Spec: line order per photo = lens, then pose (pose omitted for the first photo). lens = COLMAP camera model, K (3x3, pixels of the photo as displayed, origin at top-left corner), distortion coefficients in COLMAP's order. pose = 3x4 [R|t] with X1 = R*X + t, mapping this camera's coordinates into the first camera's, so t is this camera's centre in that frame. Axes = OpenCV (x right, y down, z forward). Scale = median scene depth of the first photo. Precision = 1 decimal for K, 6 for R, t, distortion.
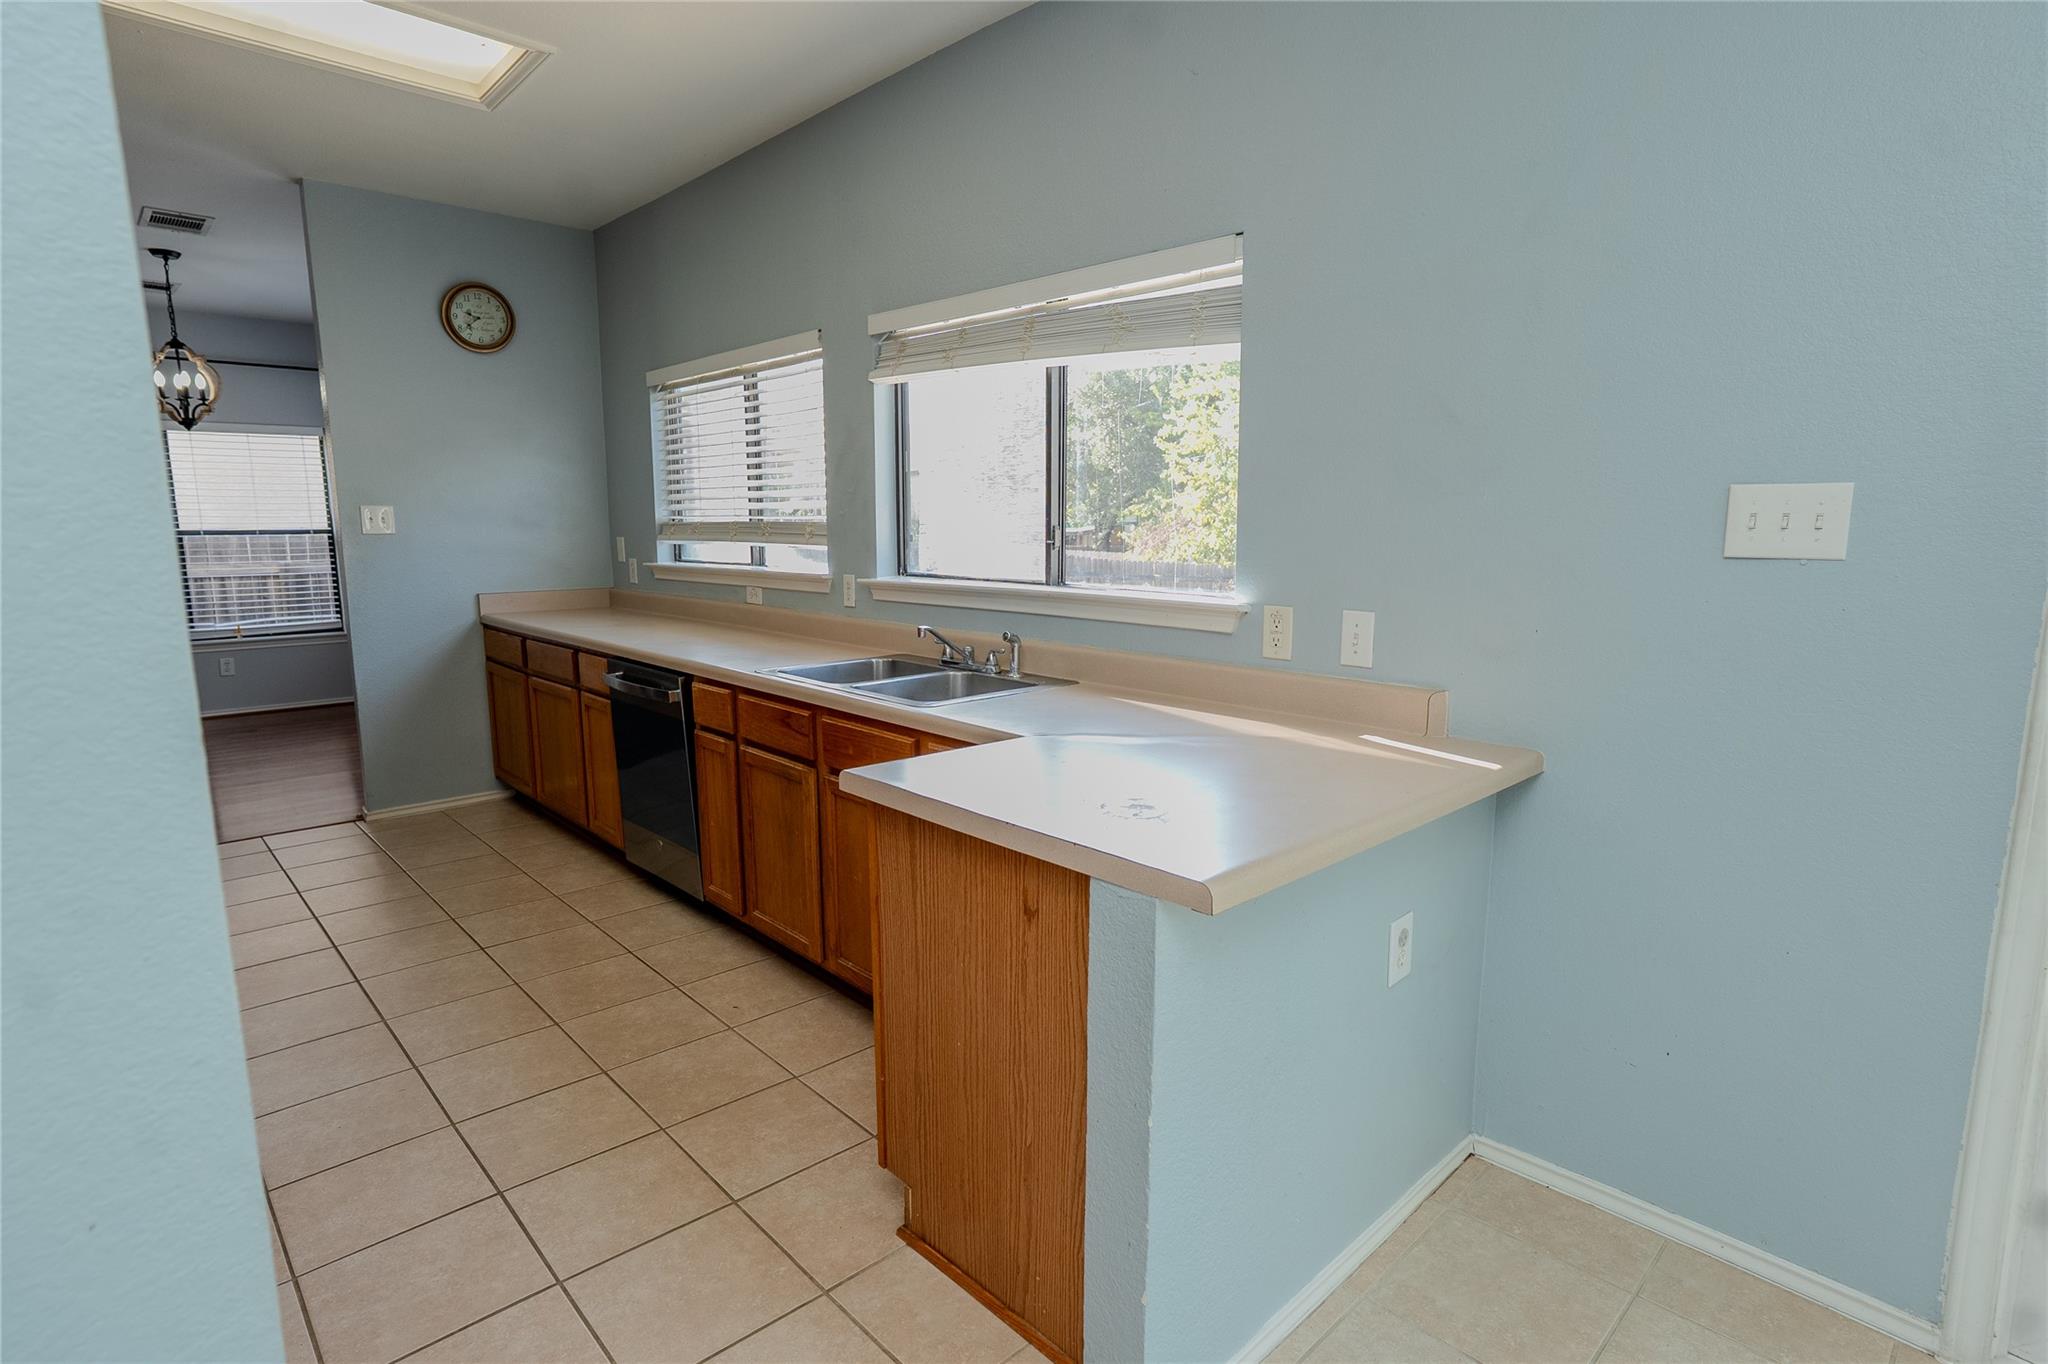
lens RADIAL K [[1013.4, 0, 1043.7], [0, 1013.4, 689.2], [0, 0, 1]] dist [-0.000704, 0.000180]
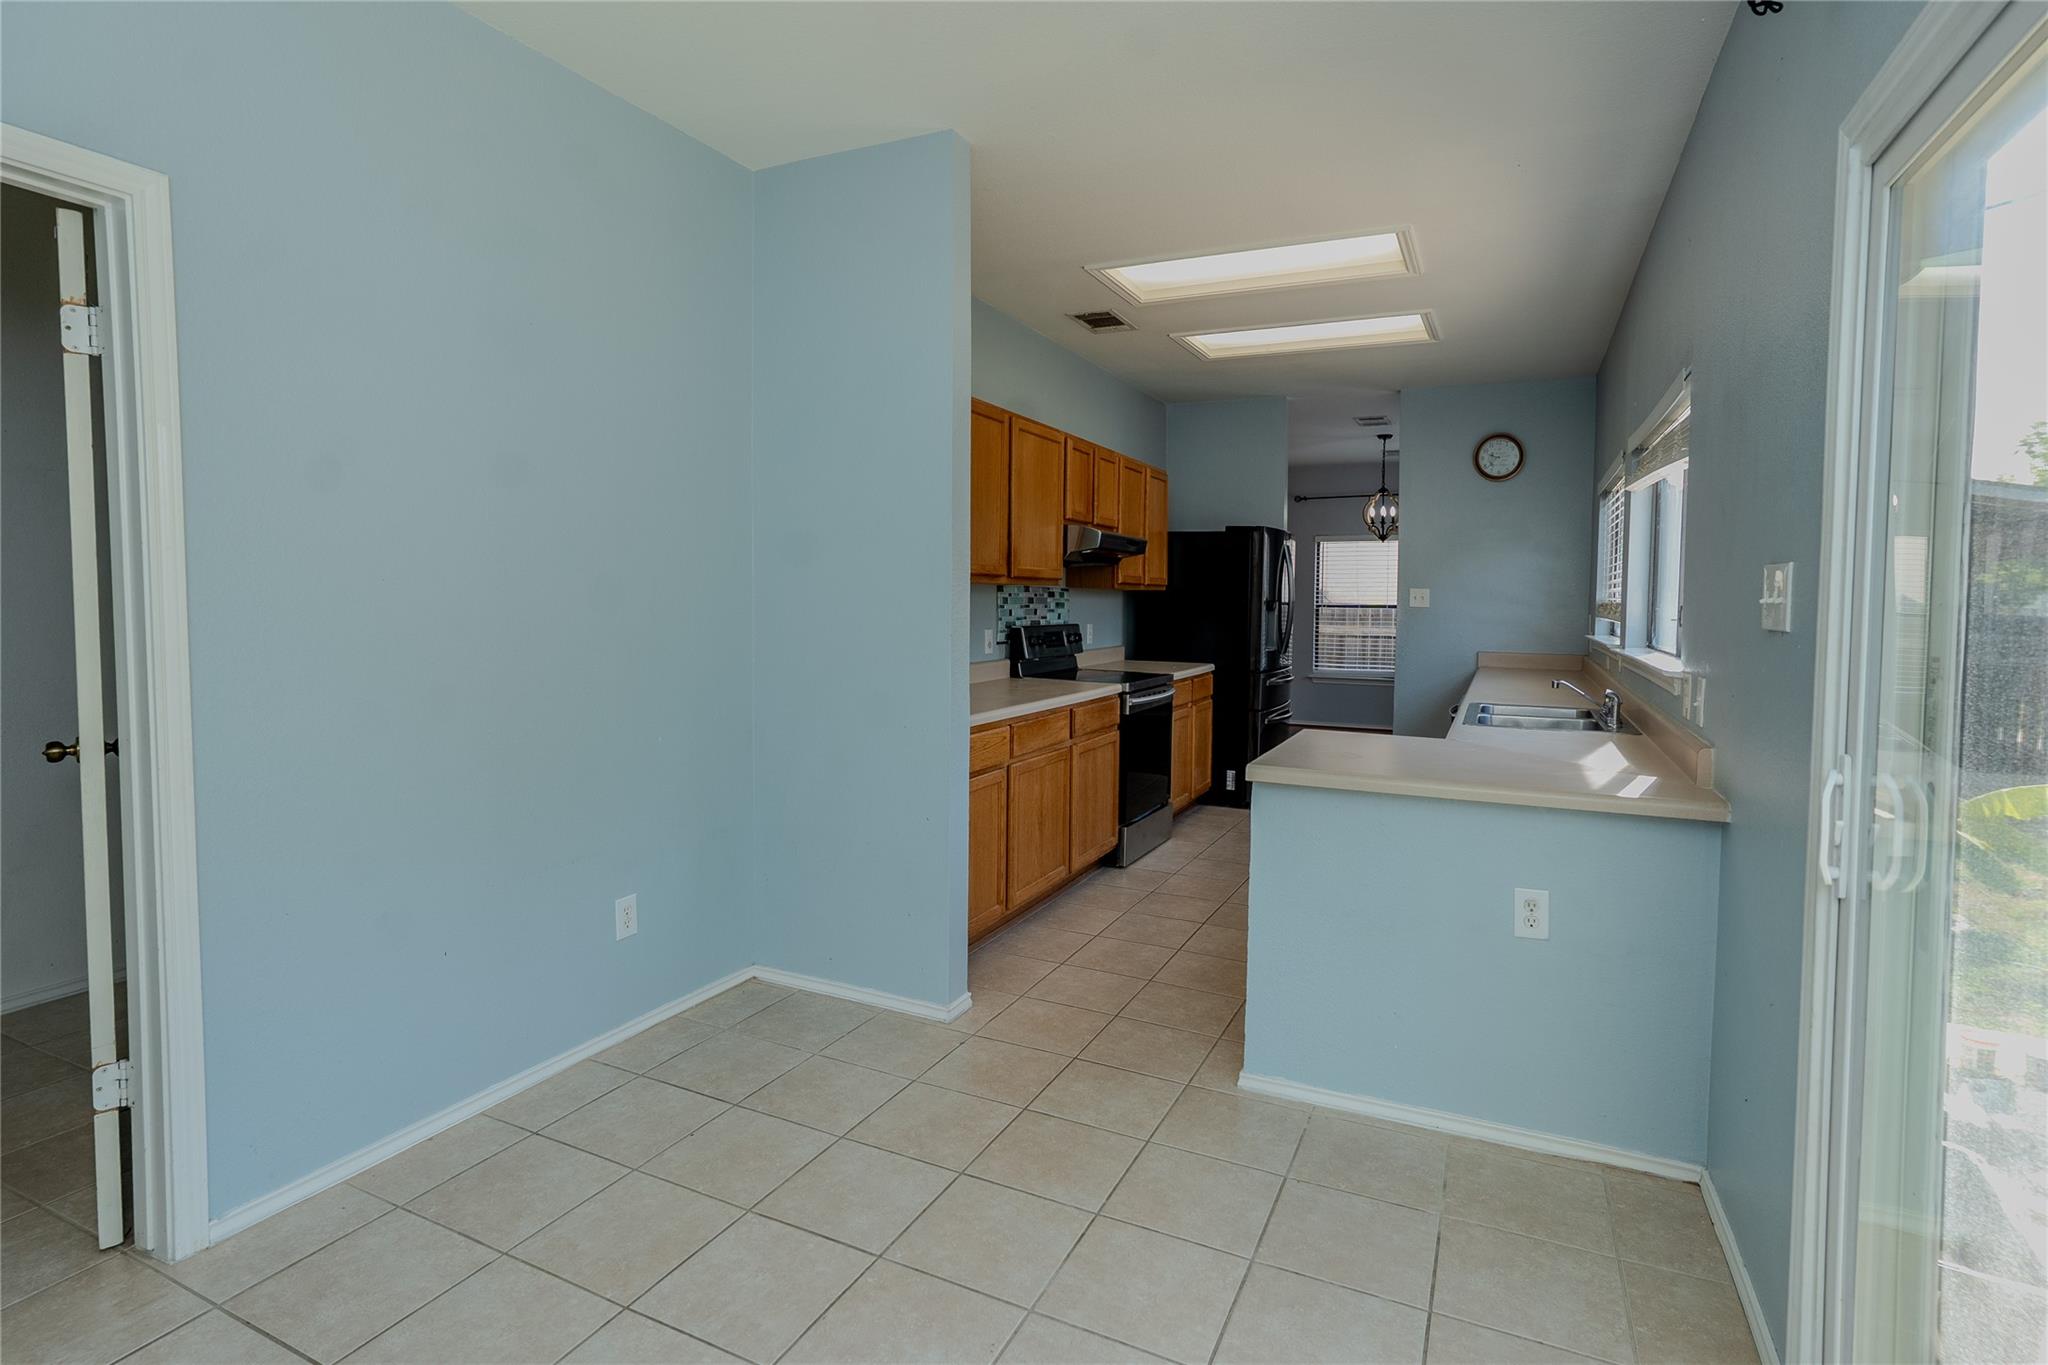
lens RADIAL K [[1020.6, 0, 1028.1], [0, 1020.6, 650.4], [0, 0, 1]] dist [-0.042787, 0.028724]
pose [[0.354103, 0.056615, -0.933491, 0.533119], [-0.169487, 0.985522, -0.004521, 0.013091], [0.919720, 0.159816, 0.358571, -0.057639]]
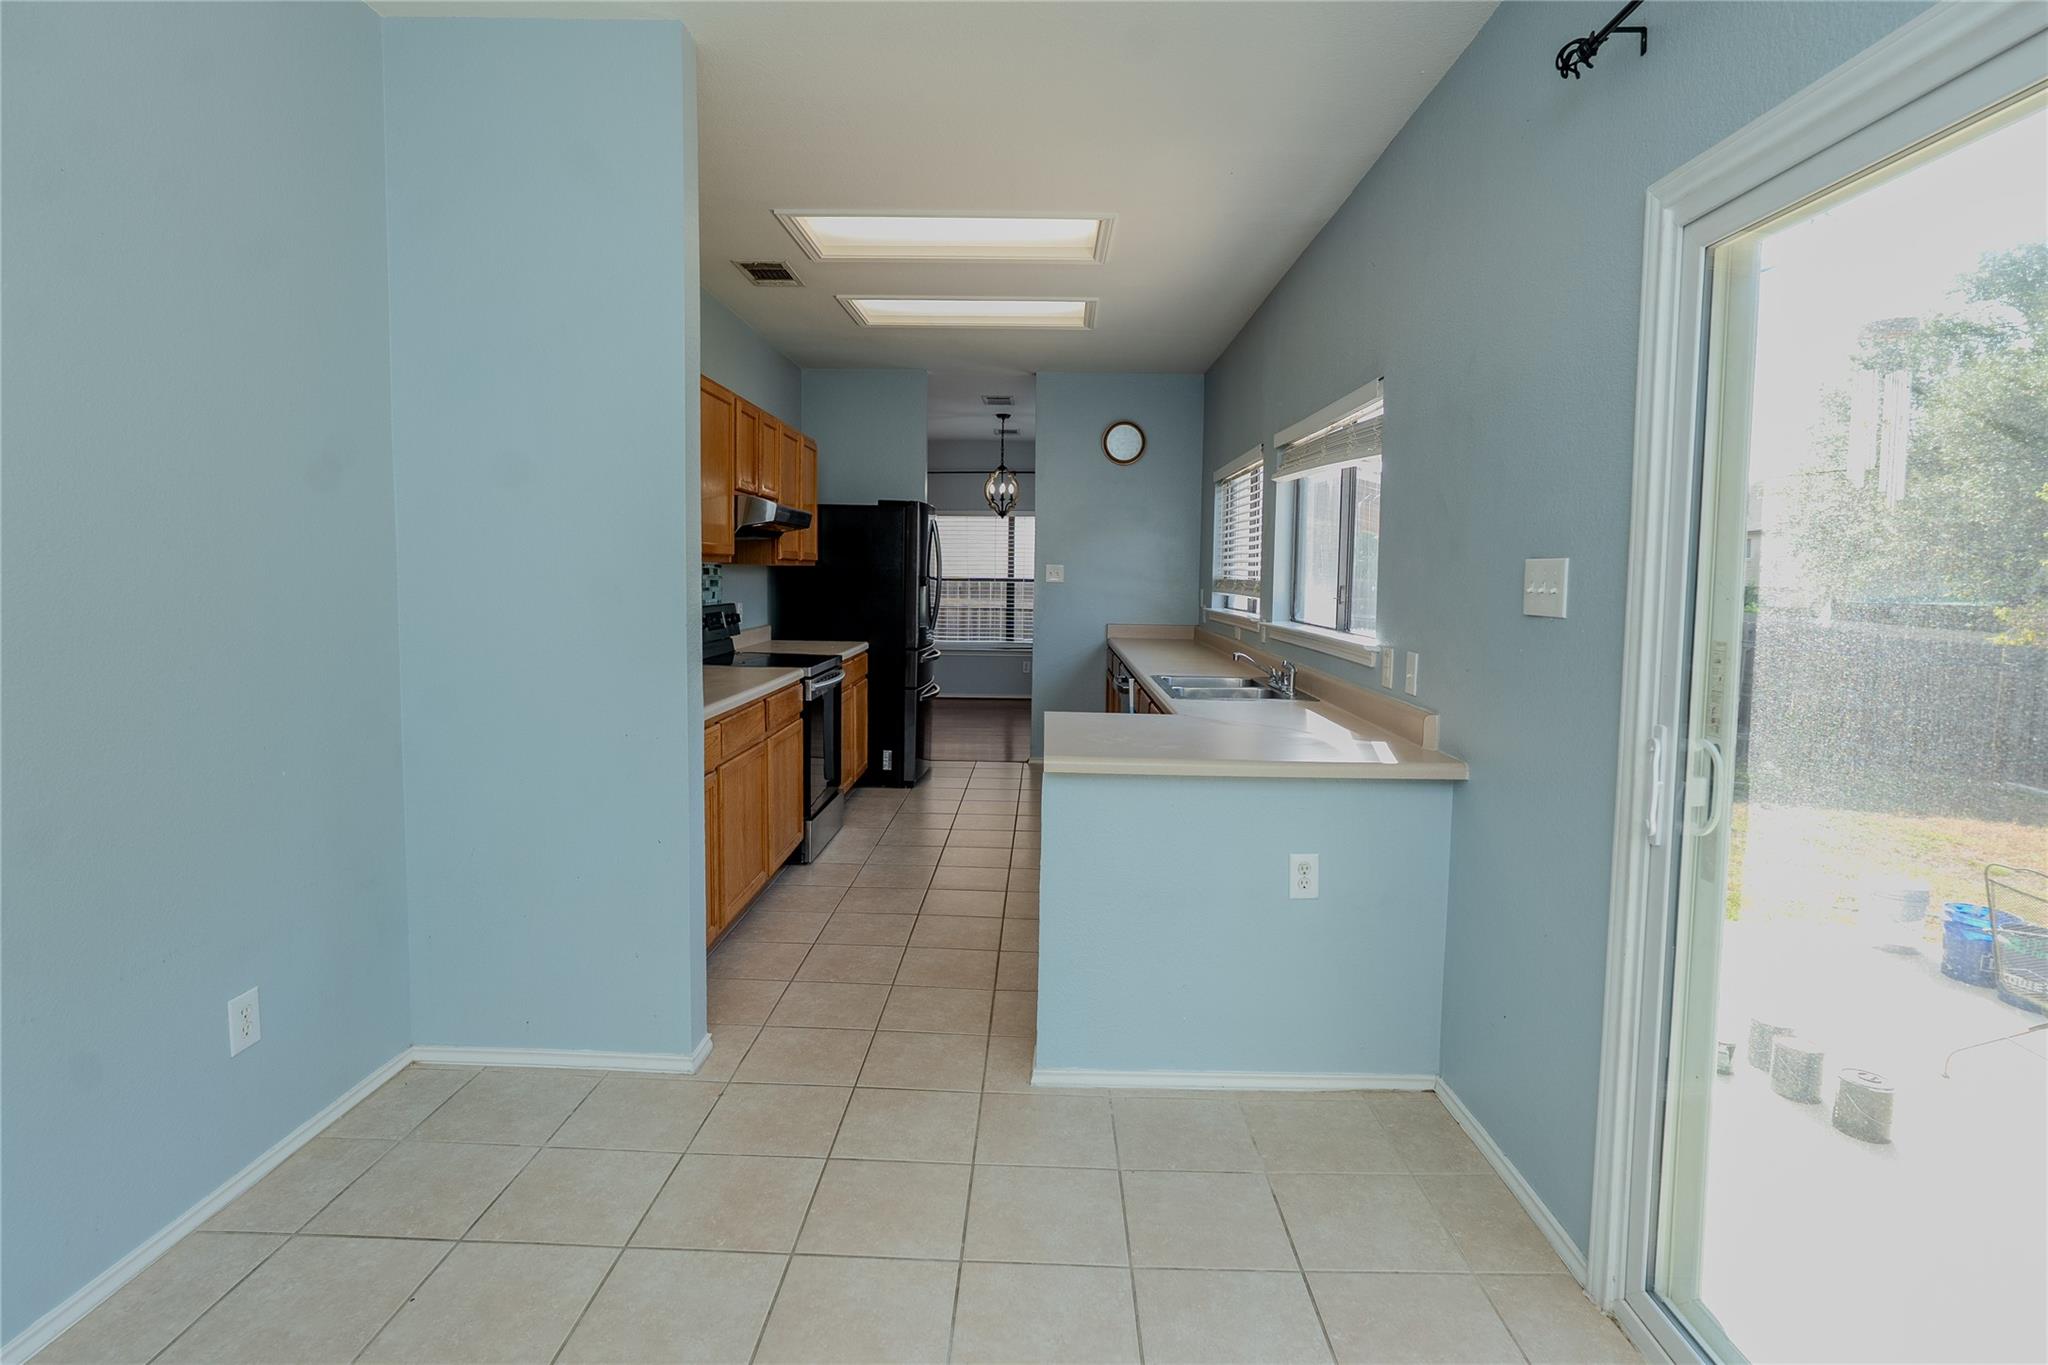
lens RADIAL K [[1020.6, 0, 1028.1], [0, 1020.6, 650.4], [0, 0, 1]] dist [-0.042787, 0.028724]
pose [[0.709015, 0.067382, -0.701967, 0.424090], [-0.134535, 0.990066, -0.040850, 0.019846], [0.692242, 0.123402, 0.711037, -0.137019]]
